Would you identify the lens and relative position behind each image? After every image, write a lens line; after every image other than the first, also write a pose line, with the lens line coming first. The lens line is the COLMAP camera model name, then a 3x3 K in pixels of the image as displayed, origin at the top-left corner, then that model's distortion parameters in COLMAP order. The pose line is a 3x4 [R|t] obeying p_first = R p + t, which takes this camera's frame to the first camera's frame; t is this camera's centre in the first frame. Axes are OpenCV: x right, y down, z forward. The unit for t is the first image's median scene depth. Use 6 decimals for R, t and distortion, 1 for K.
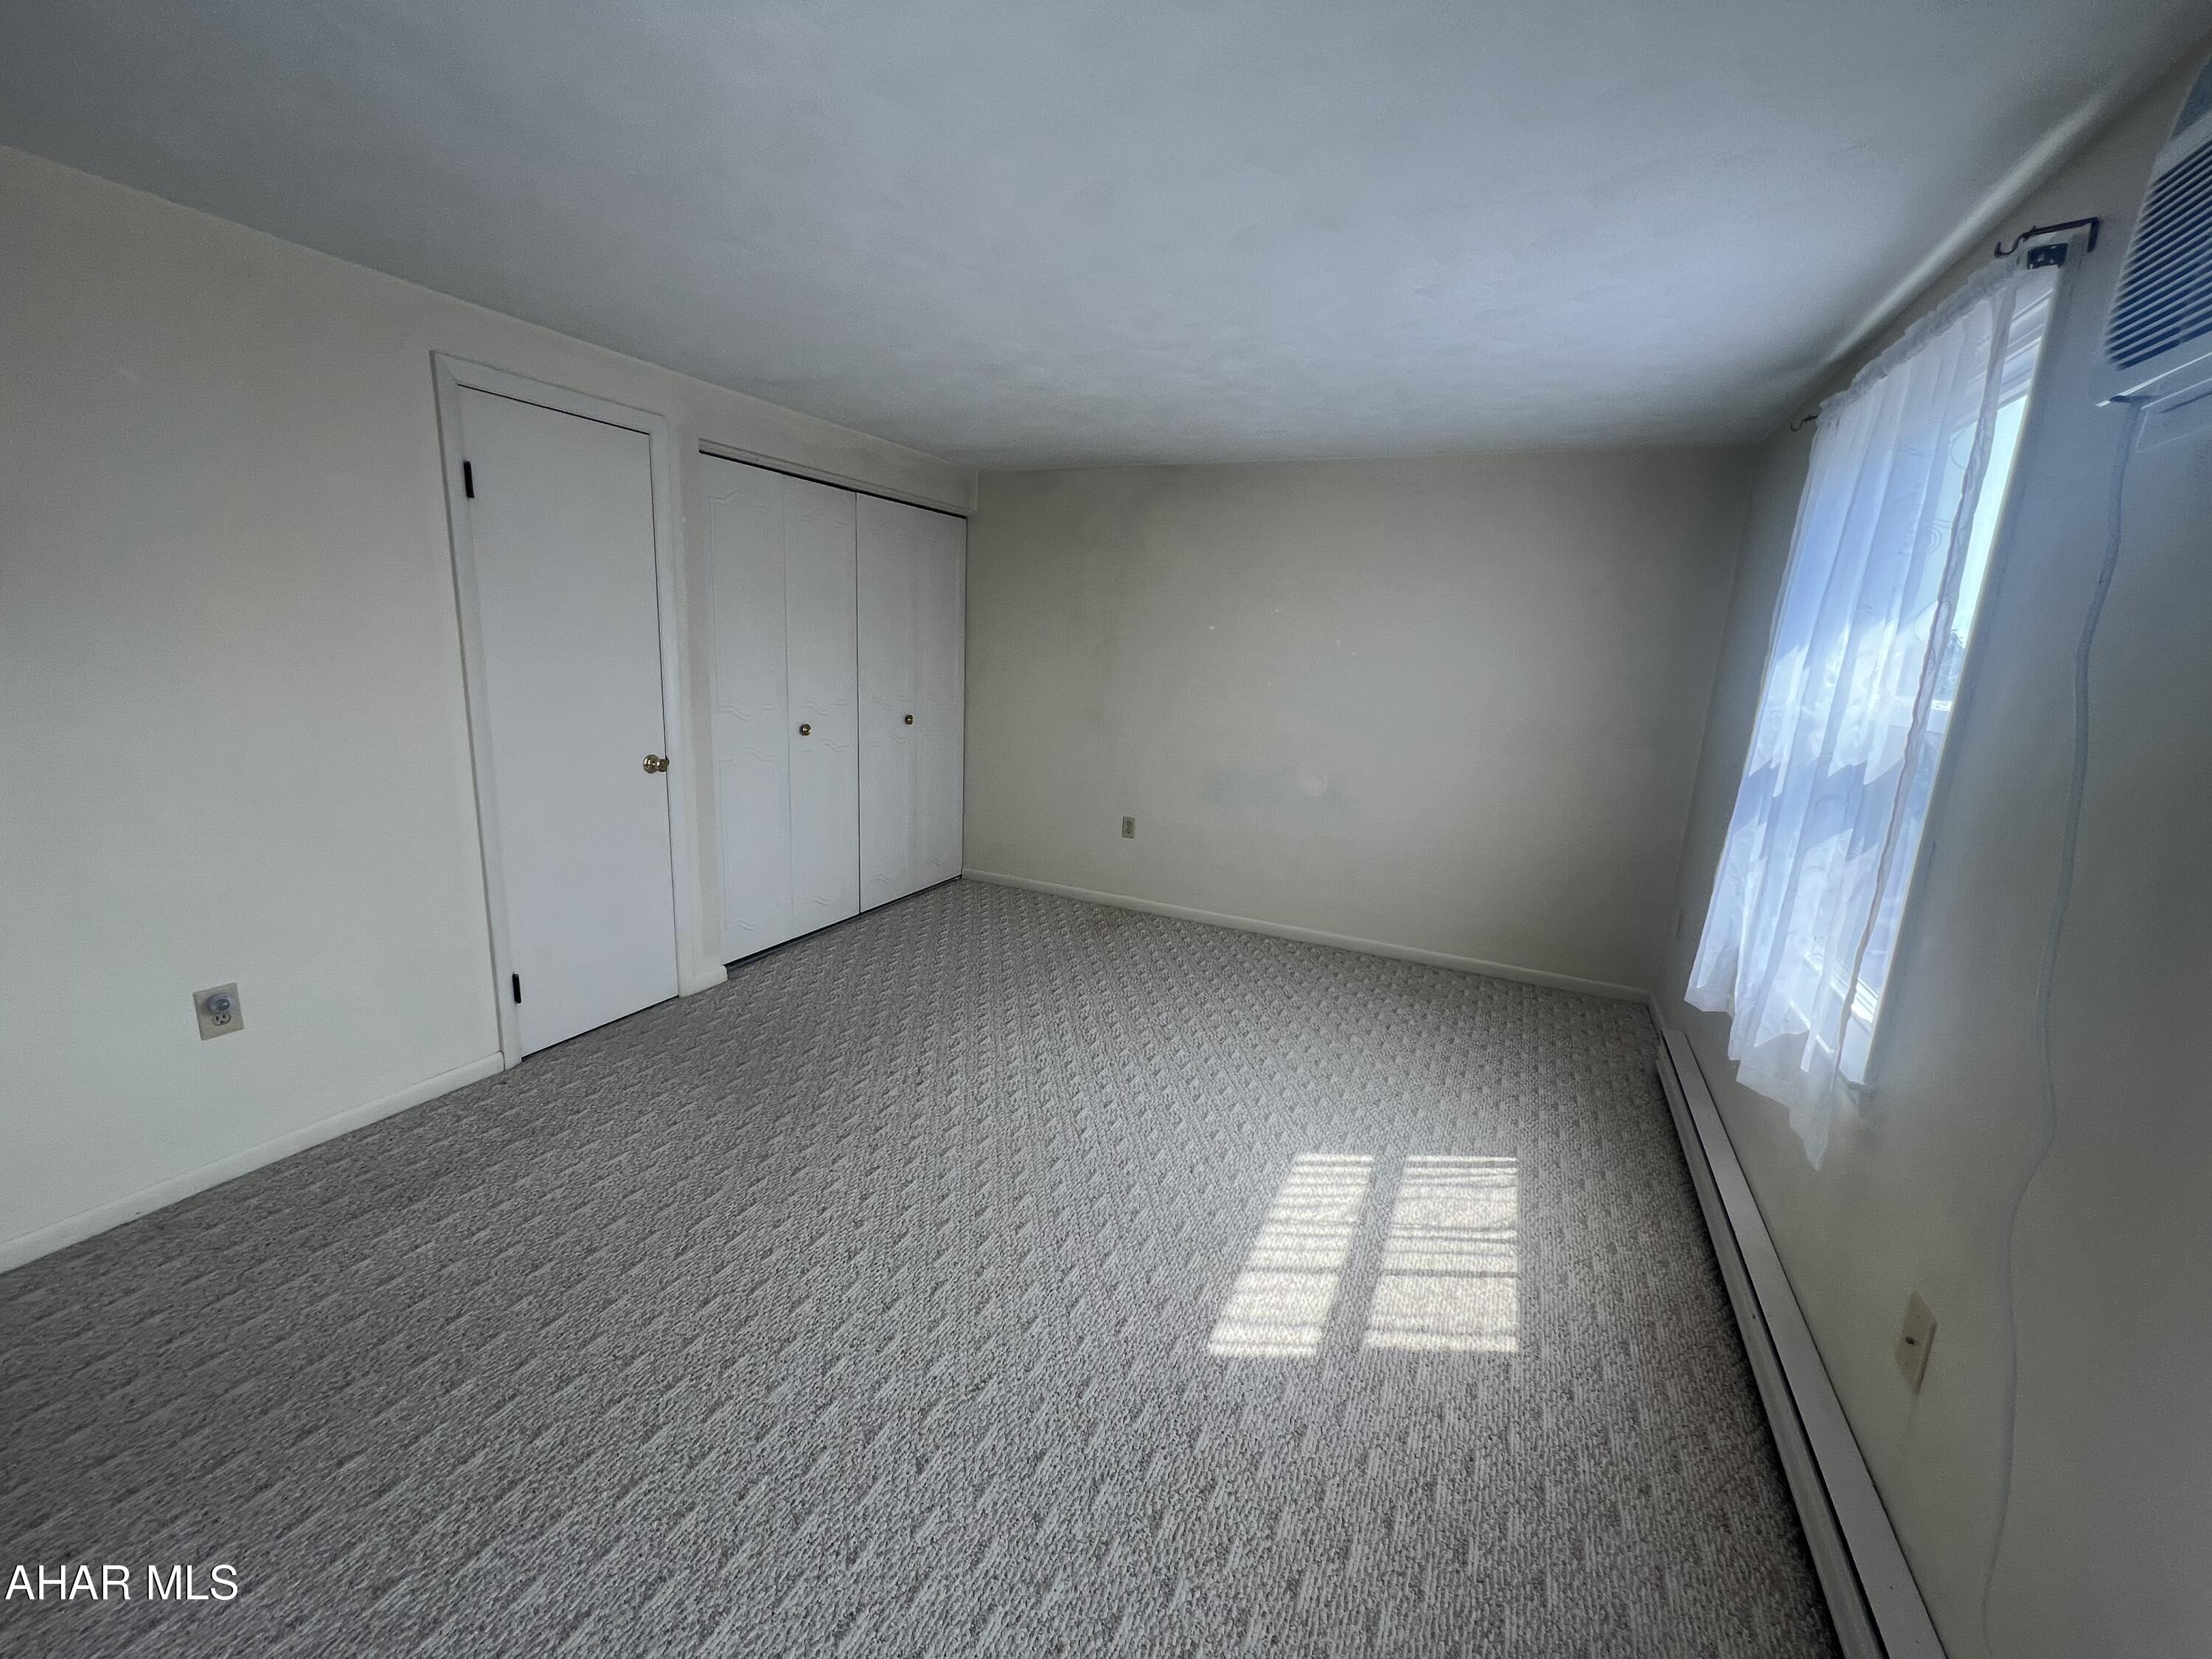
lens RADIAL K [[910.2, 0, 1116.3], [0, 910.2, 830.4], [0, 0, 1]] dist [0.003019, -0.001064]
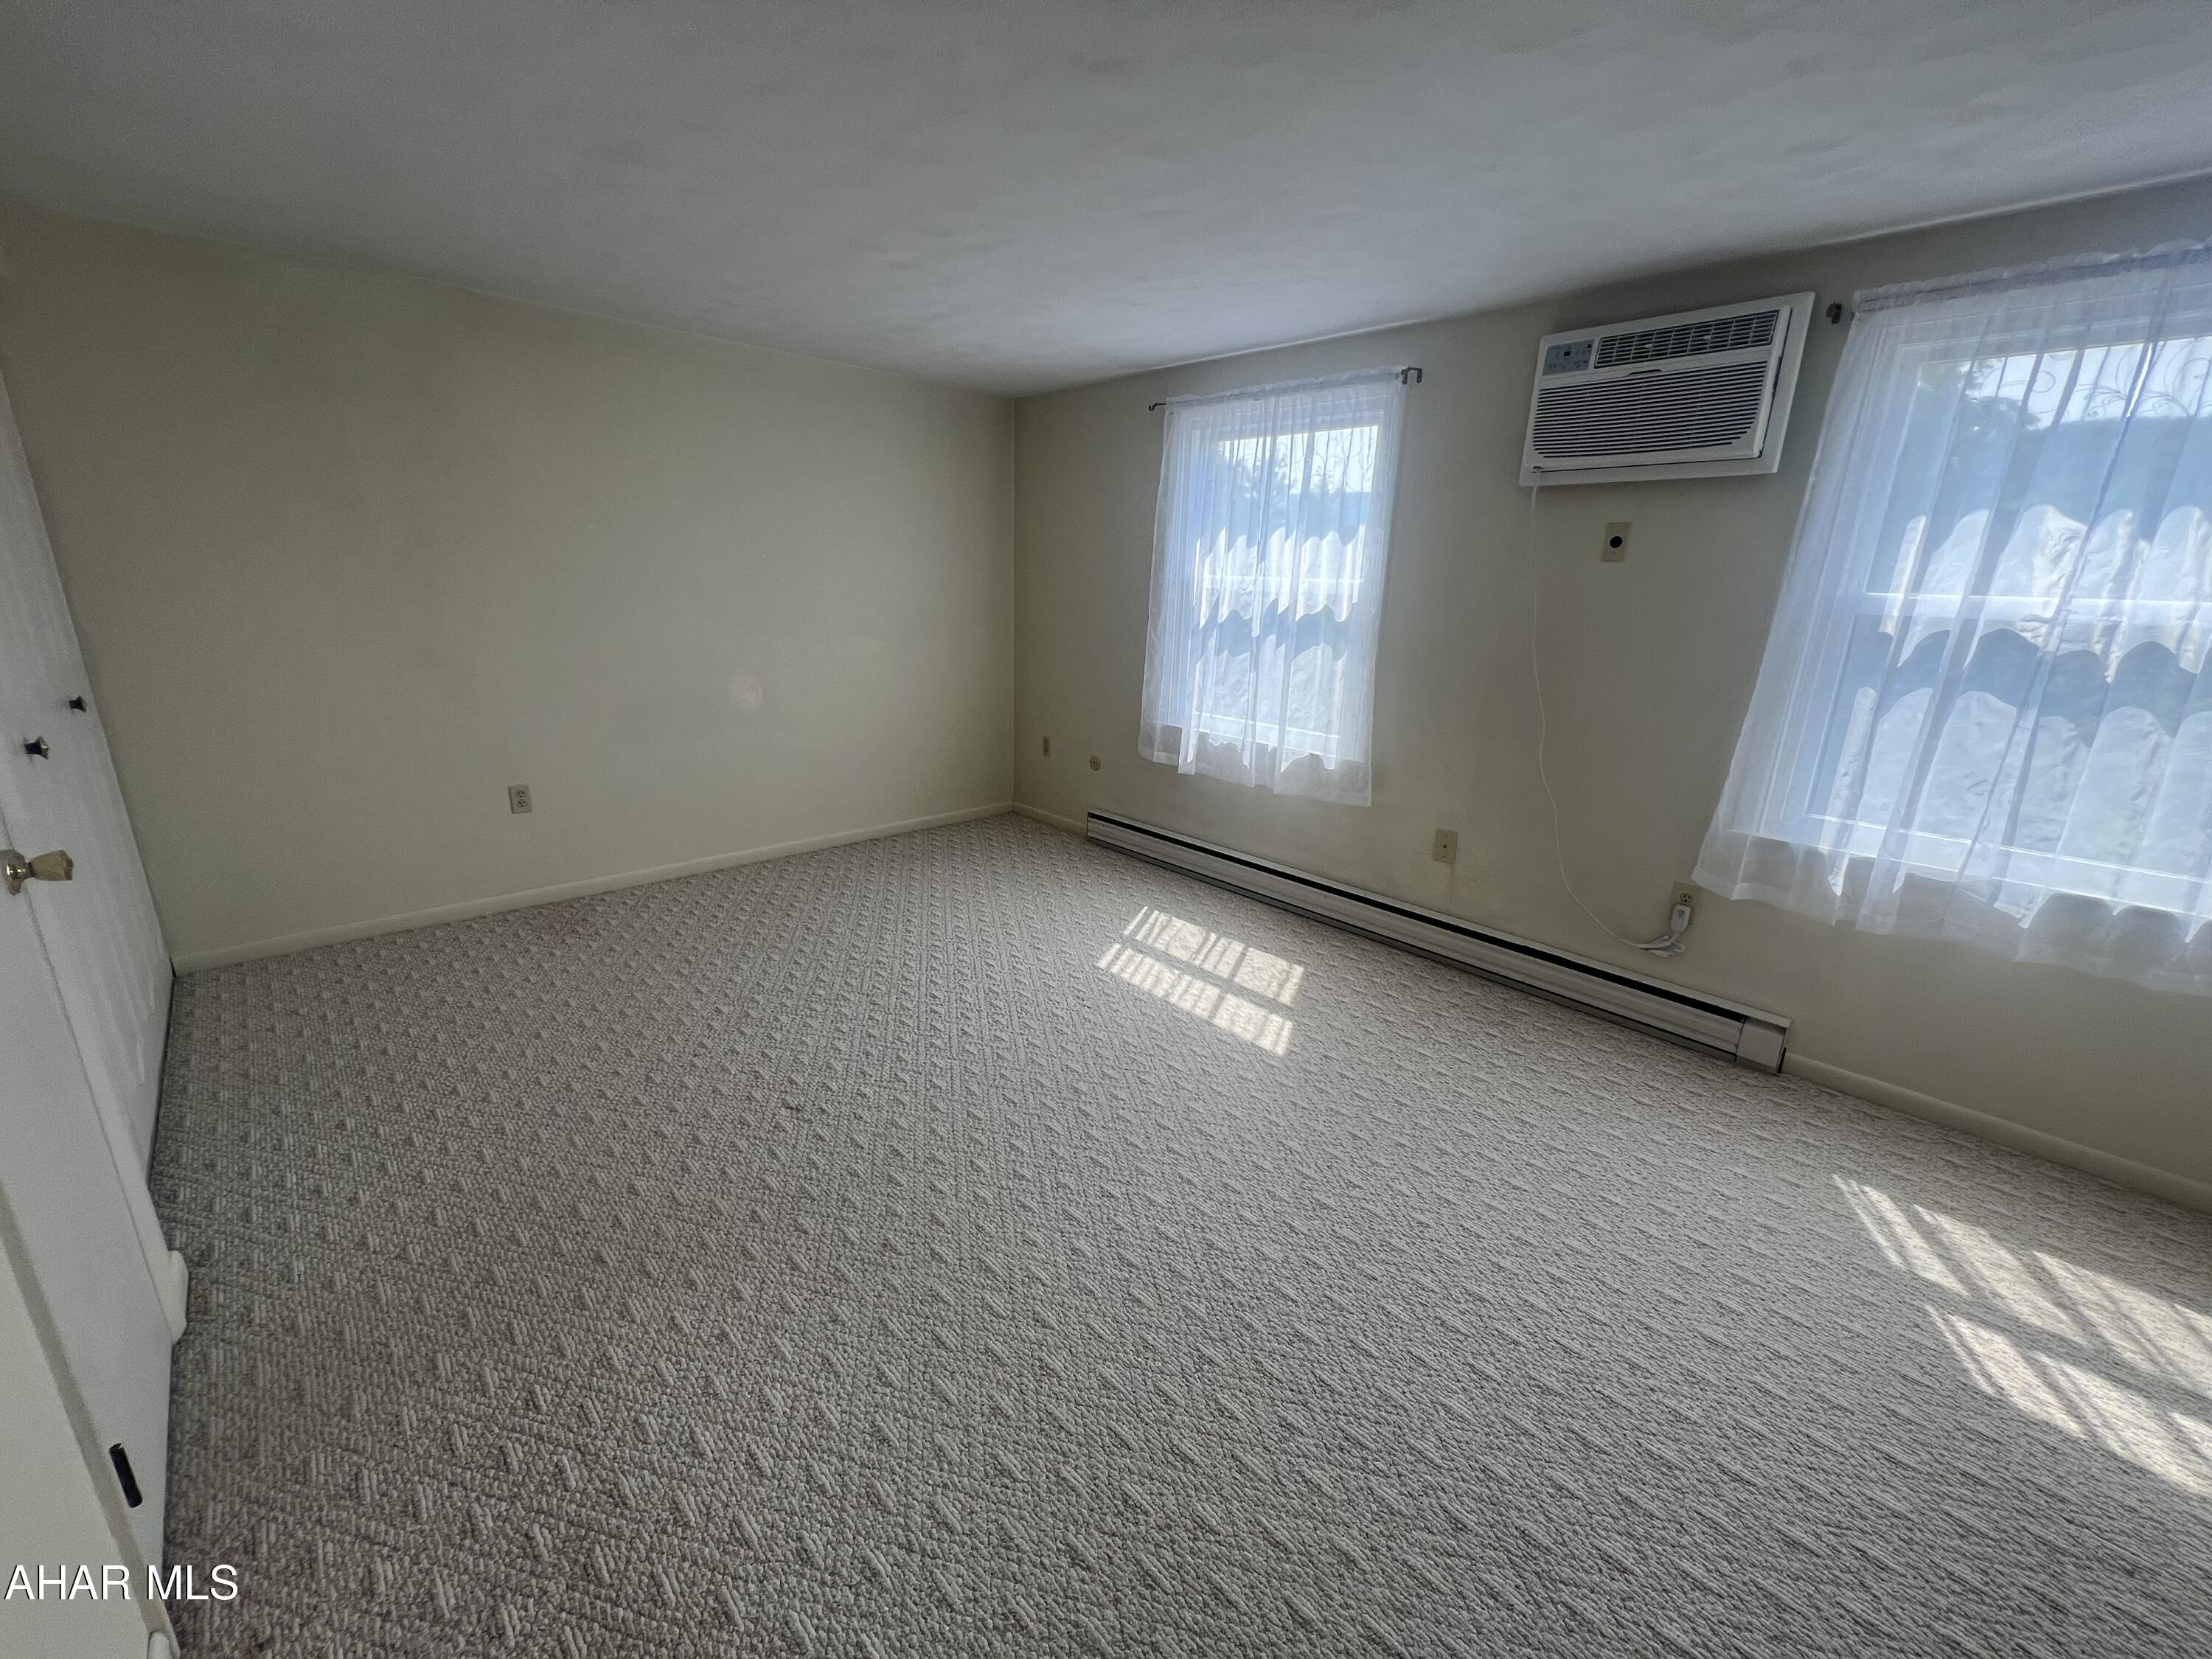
lens RADIAL K [[887.2, 0, 1119.9], [0, 887.2, 832.3], [0, 0, 1]] dist [0.011454, 0.000552]
pose [[0.354692, -0.300470, 0.885388, -0.981606], [0.179682, 0.951210, 0.250826, -0.152840], [-0.917555, 0.070122, 0.391376, 0.545722]]
